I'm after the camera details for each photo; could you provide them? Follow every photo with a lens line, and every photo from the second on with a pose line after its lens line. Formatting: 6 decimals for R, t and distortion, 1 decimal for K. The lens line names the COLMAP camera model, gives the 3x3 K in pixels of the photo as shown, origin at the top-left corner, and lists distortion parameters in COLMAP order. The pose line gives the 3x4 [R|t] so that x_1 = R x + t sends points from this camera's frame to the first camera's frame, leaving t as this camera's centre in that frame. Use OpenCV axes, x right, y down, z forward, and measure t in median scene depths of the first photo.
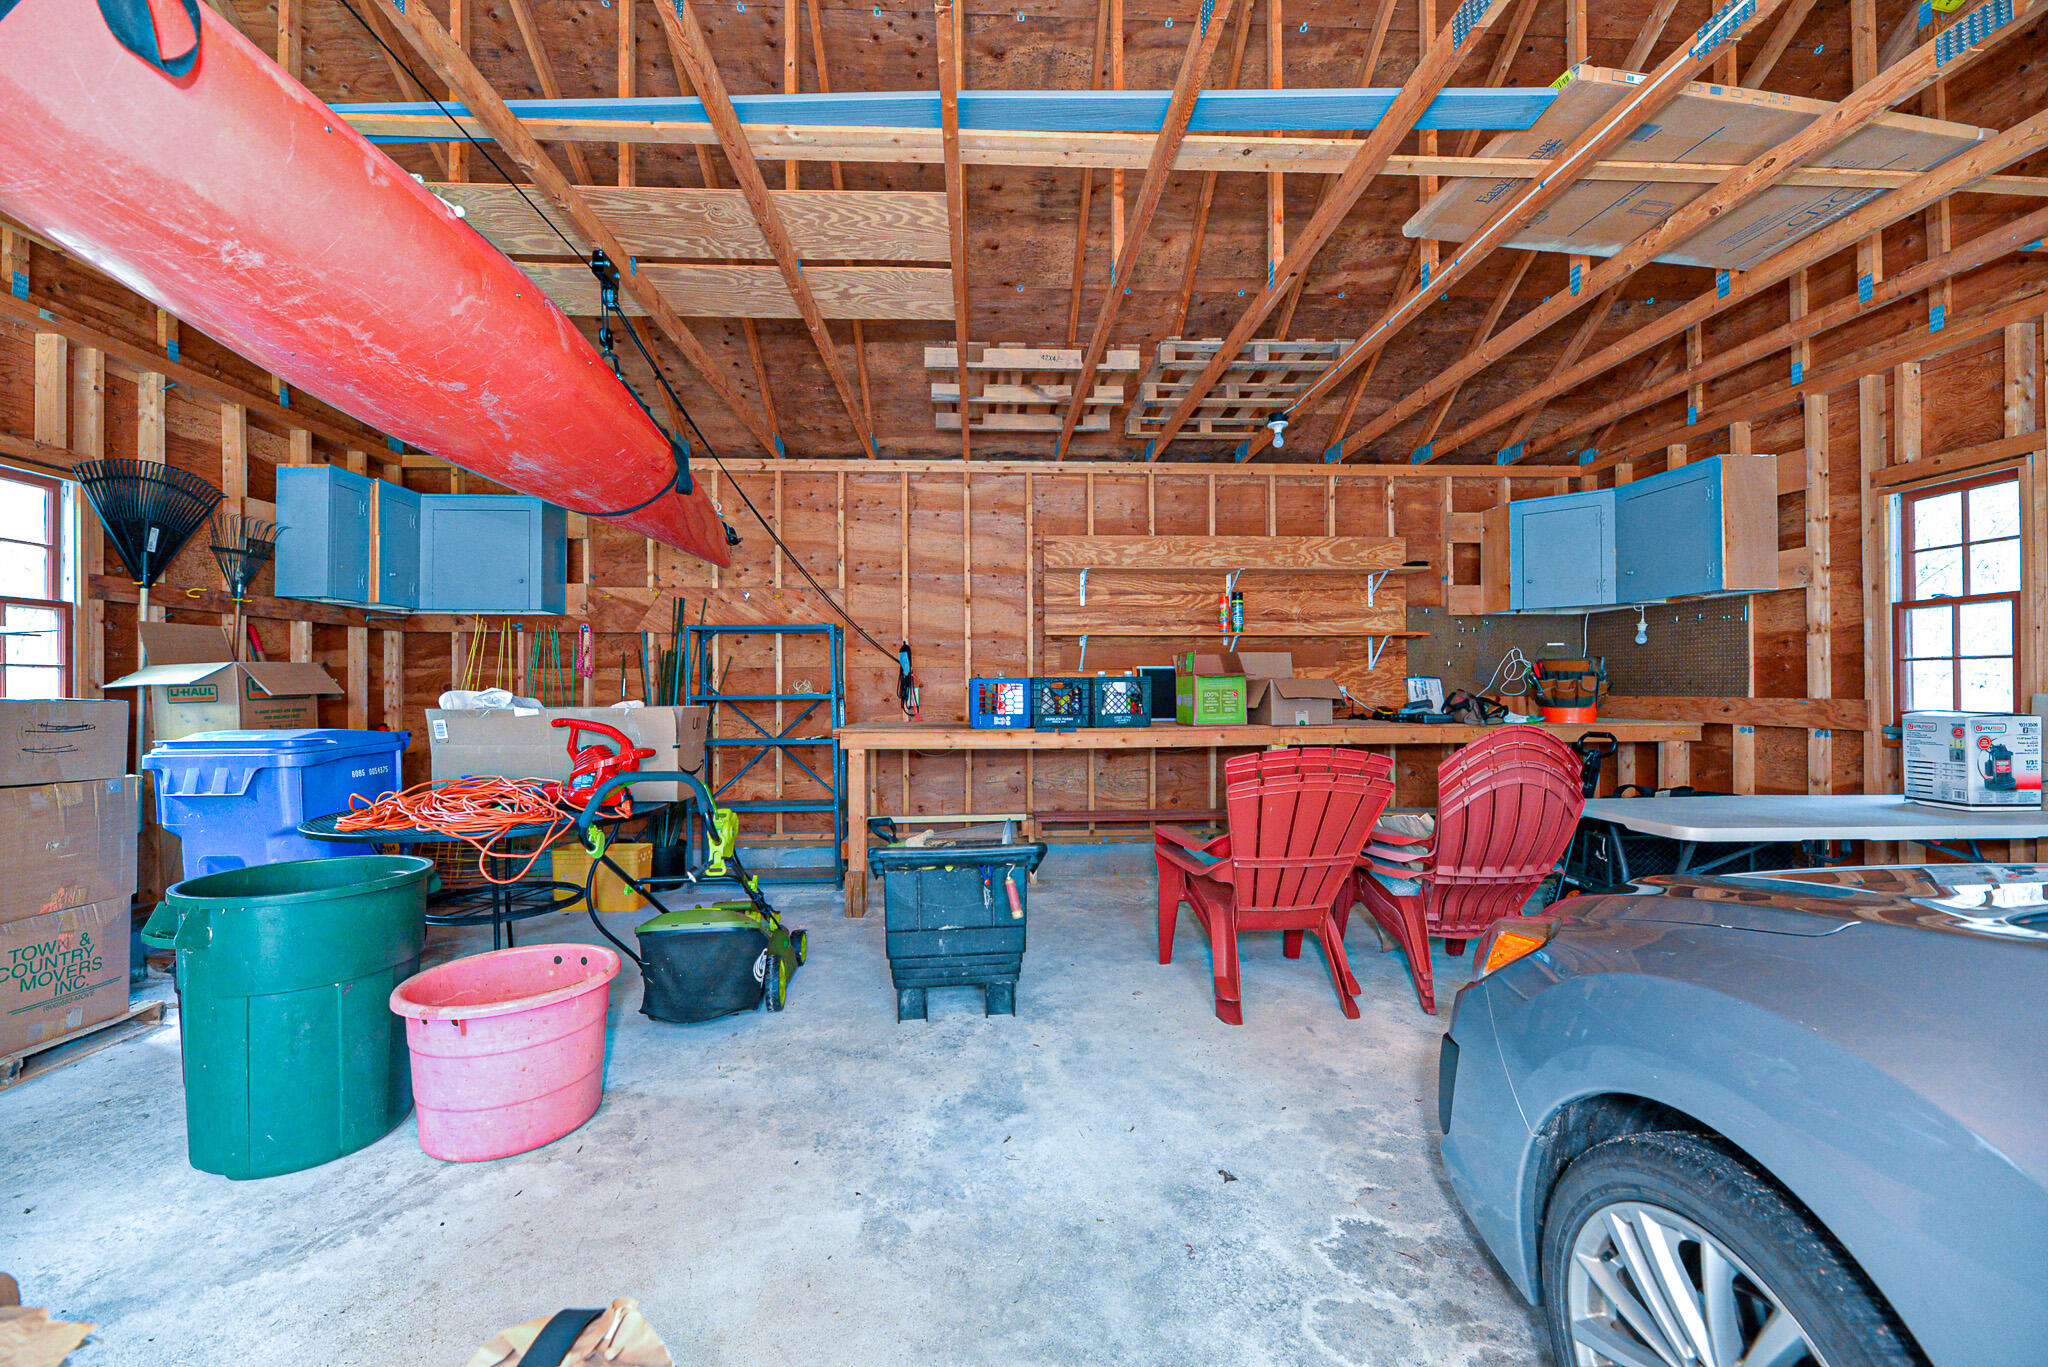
lens RADIAL K [[818.8, 0, 1019.3], [0, 818.8, 688.3], [0, 0, 1]] dist [0.000947, -0.004209]
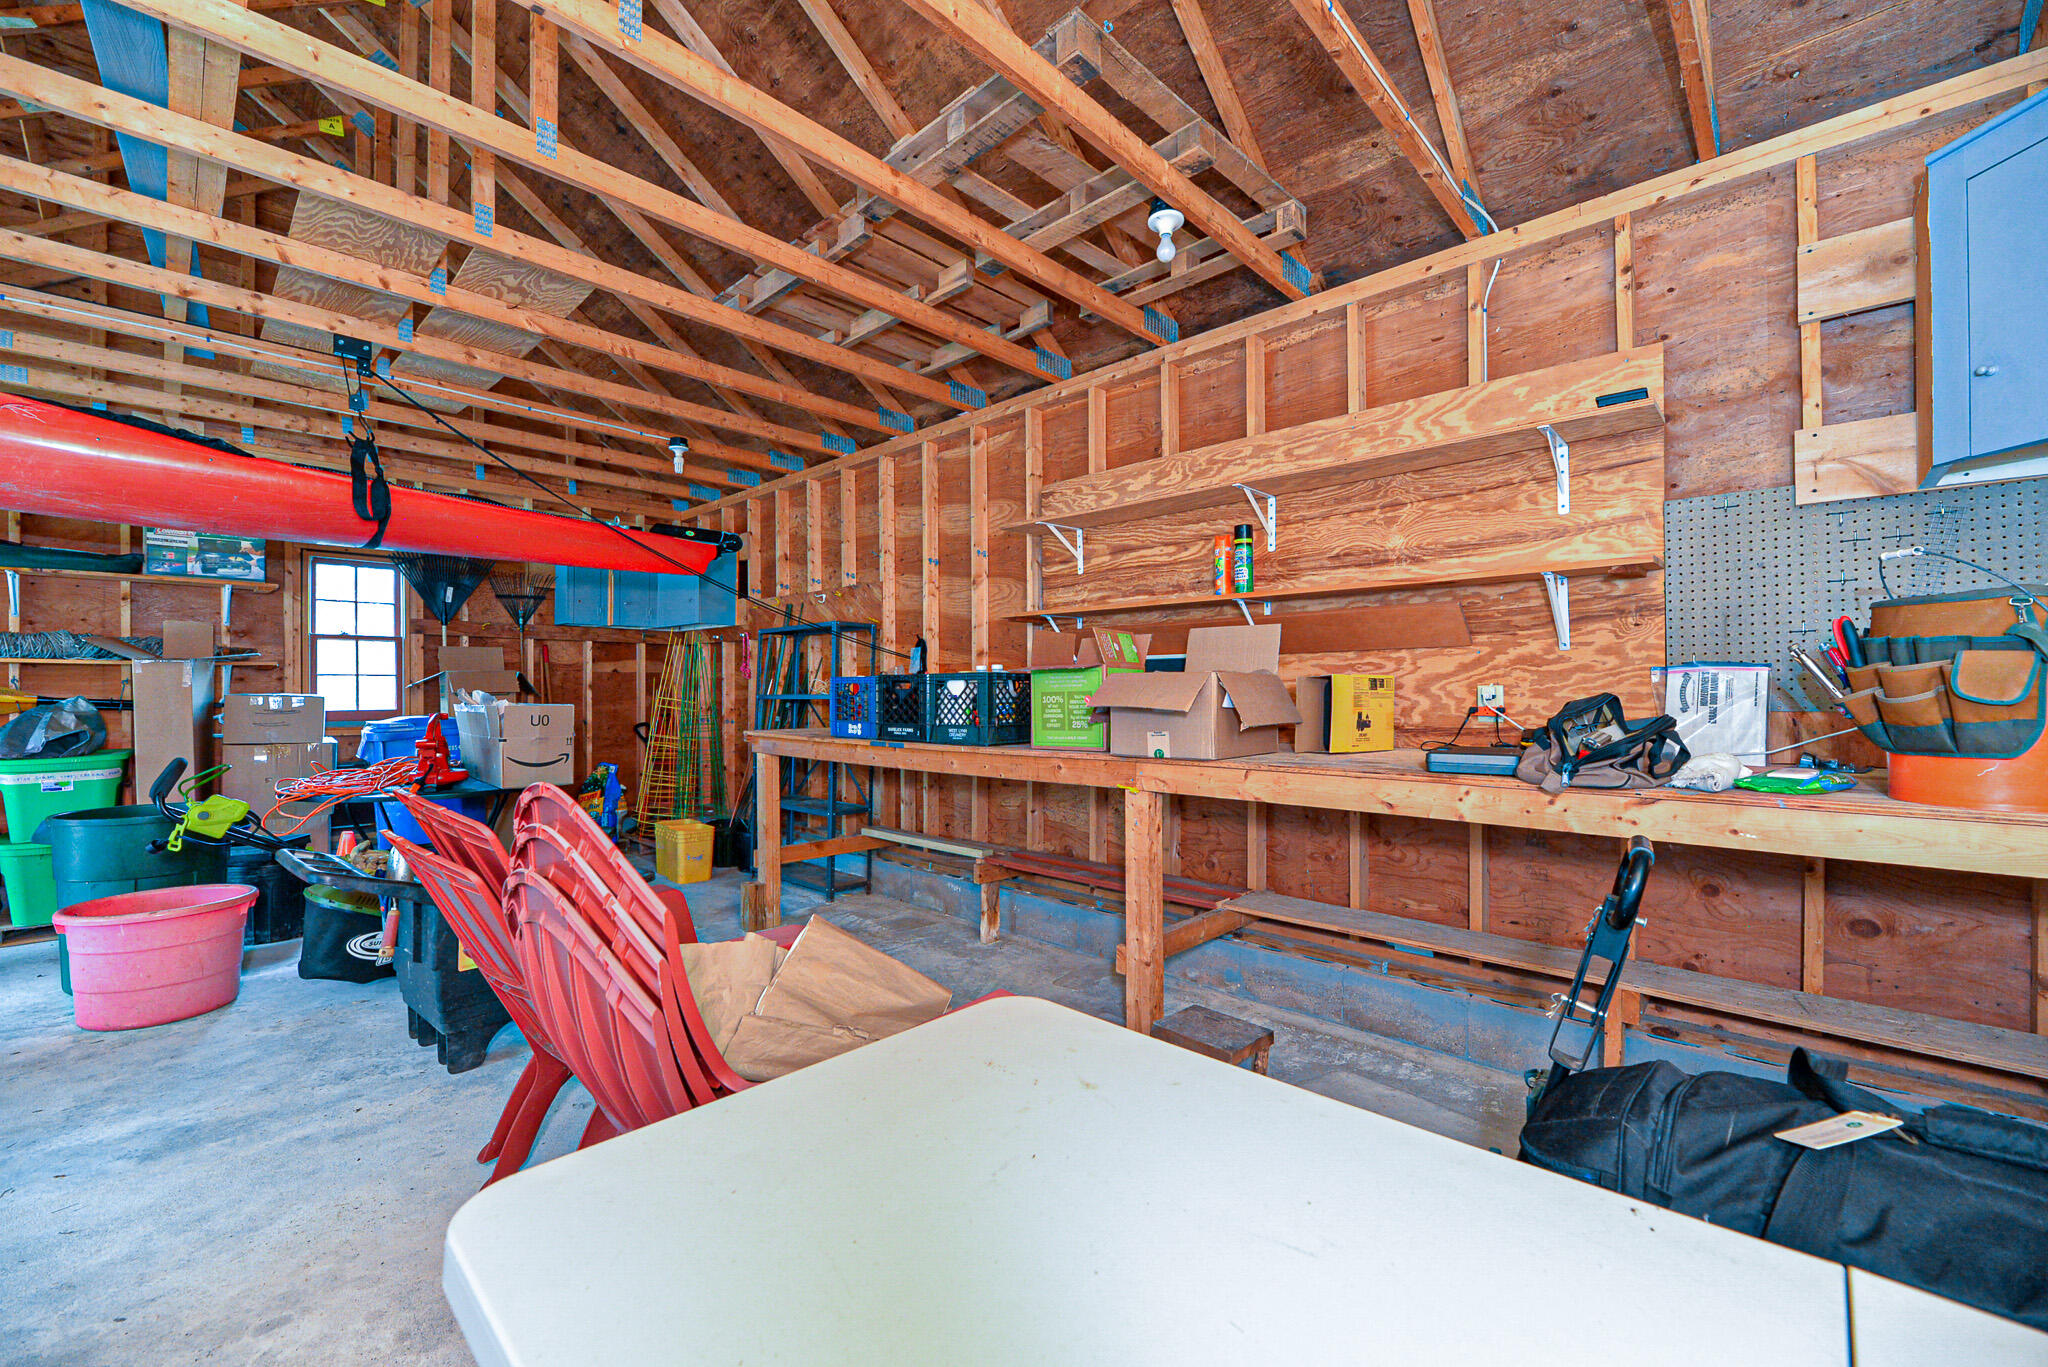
lens RADIAL K [[818.8, 0, 1019.3], [0, 818.8, 688.3], [0, 0, 1]] dist [0.000947, -0.004209]
pose [[0.689502, 0.002078, -0.724281, 0.562310], [0.001106, 0.999992, 0.003922, -0.003059], [0.724283, -0.003505, 0.689494, 0.462658]]
